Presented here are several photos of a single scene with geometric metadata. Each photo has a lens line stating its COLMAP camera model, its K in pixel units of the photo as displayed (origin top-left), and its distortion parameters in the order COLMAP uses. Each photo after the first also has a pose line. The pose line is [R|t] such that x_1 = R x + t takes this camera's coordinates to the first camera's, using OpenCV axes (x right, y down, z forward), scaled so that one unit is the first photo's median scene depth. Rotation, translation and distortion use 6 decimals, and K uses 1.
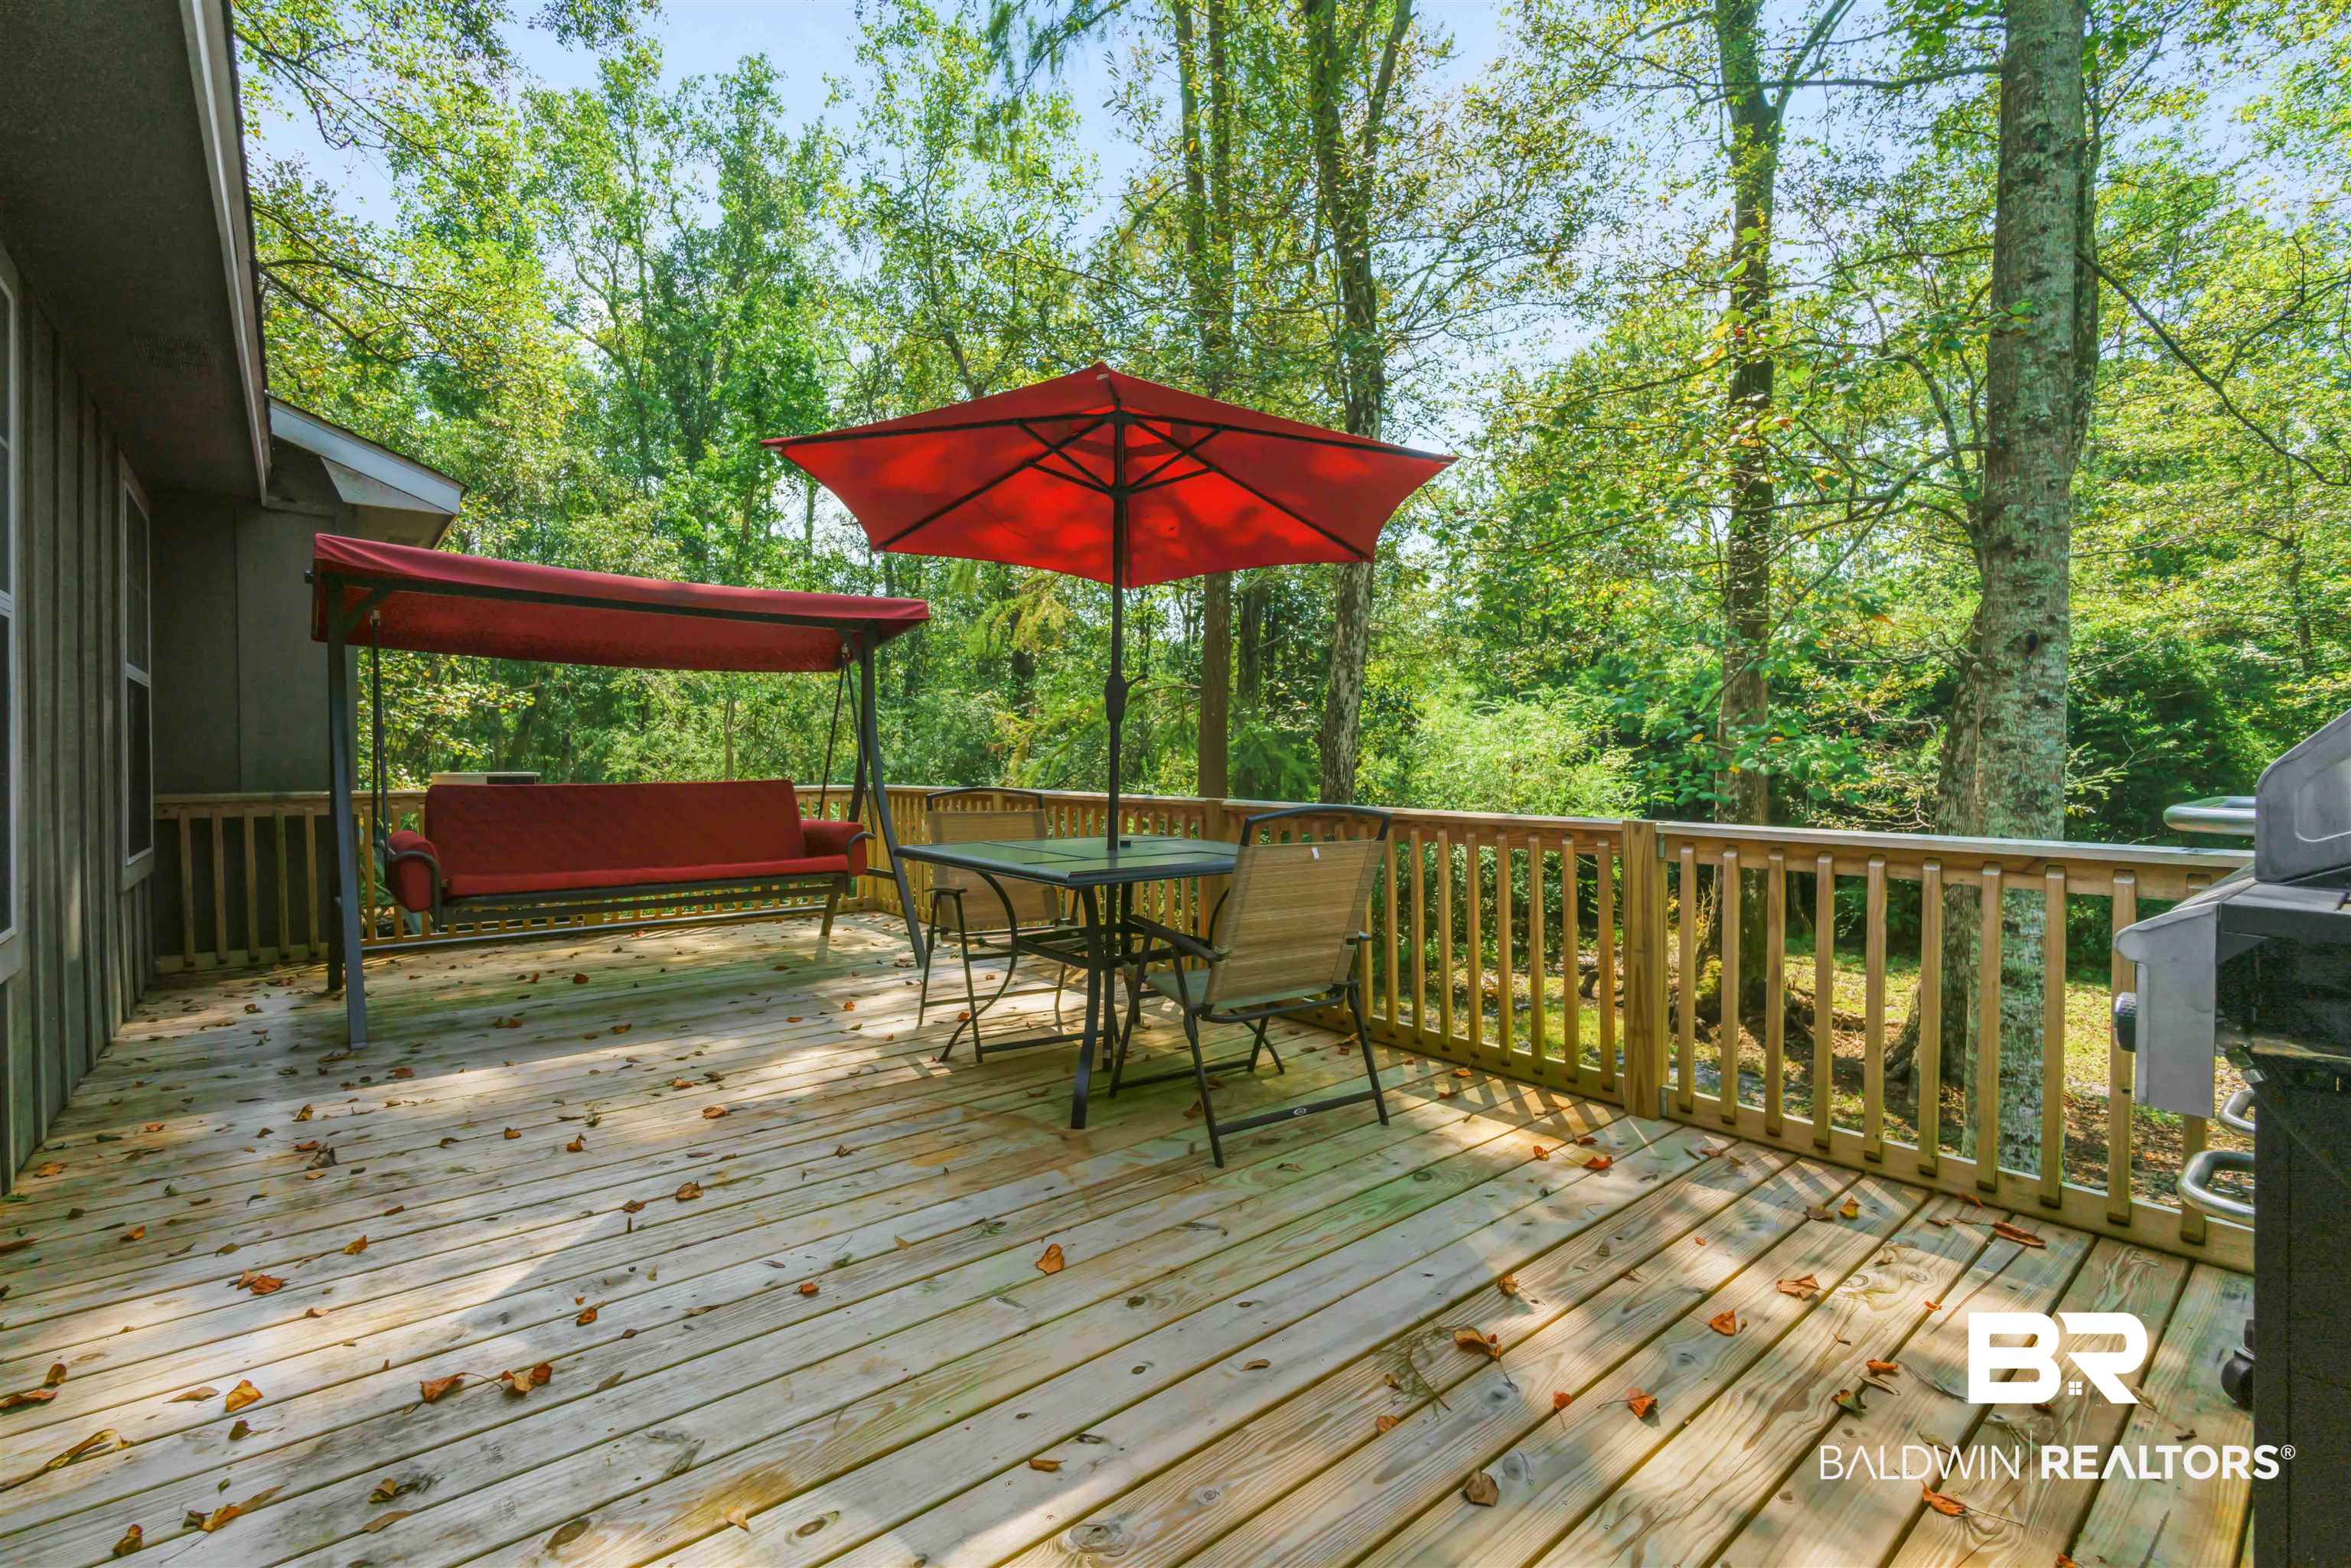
lens RADIAL K [[1033.4, 0, 1175.5], [0, 1033.4, 784.0], [0, 0, 1]] dist [-0.001724, -0.000210]
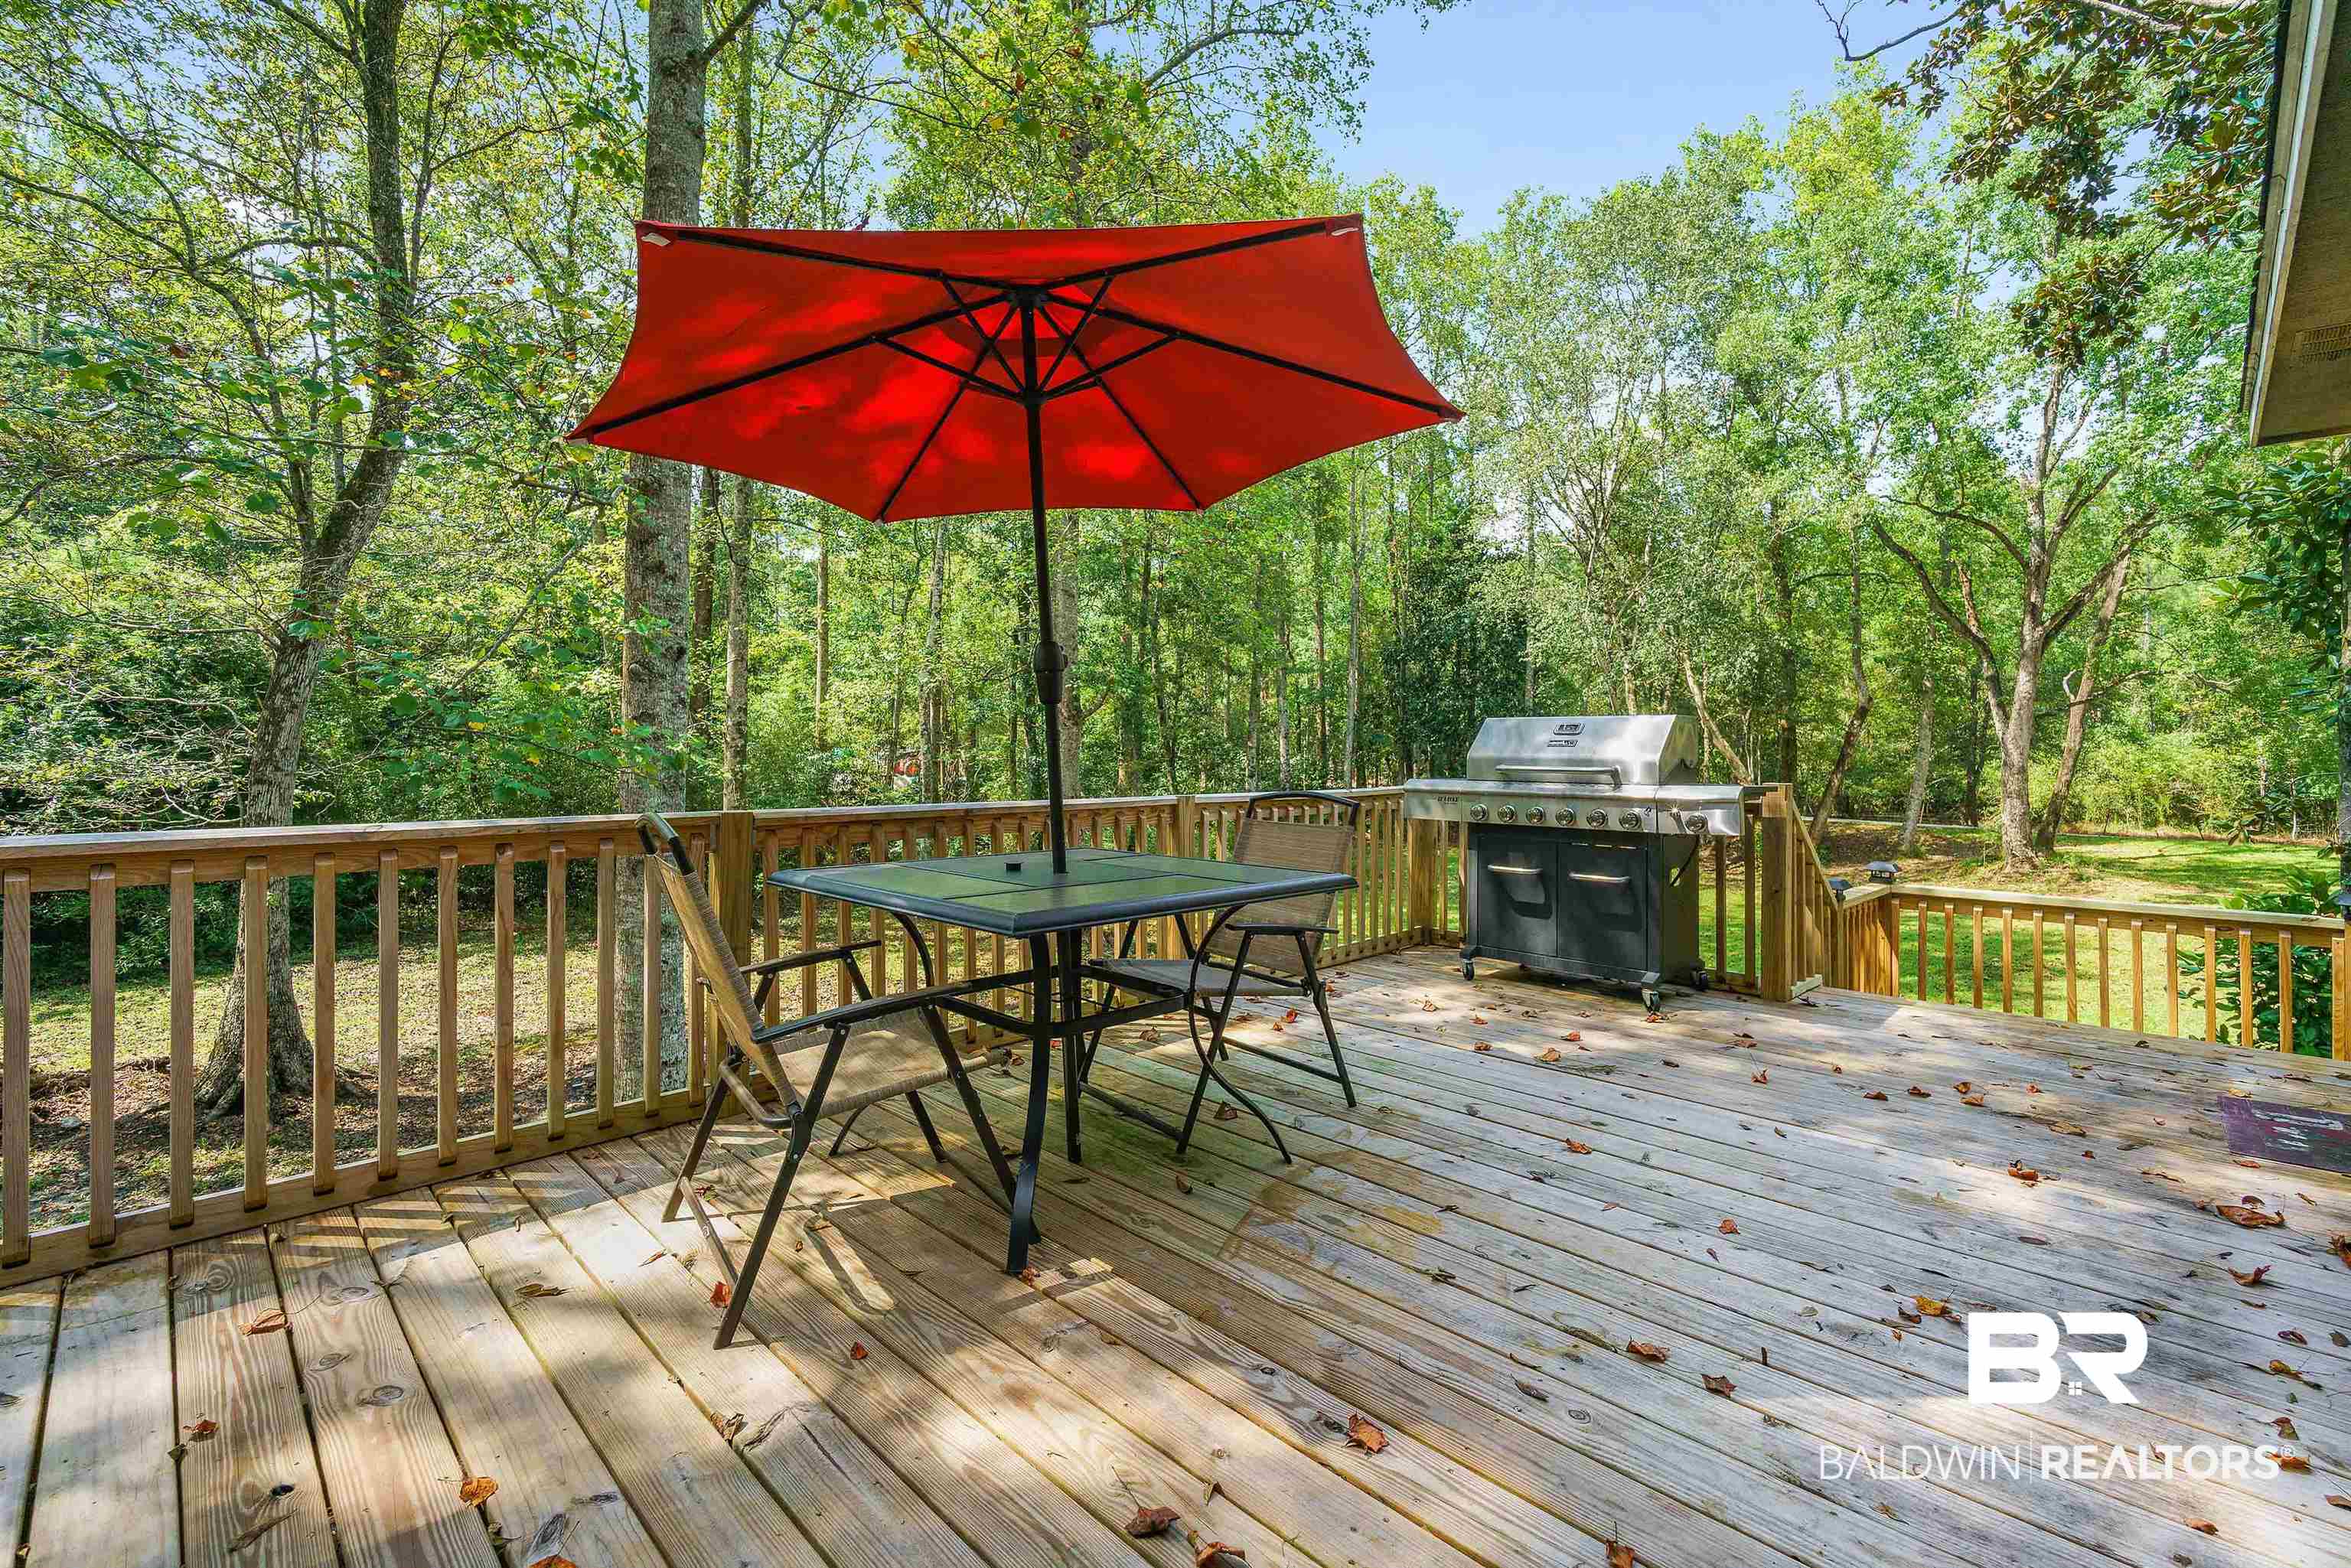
lens RADIAL K [[1024.7, 0, 1176.8], [0, 1024.7, 756.4], [0, 0, 1]] dist [0.000080, 0.000026]
pose [[-0.088017, -0.008605, 0.996082, -0.819068], [0.020866, 0.999727, 0.010480, -0.027271], [-0.995900, 0.021706, -0.087814, 0.978671]]
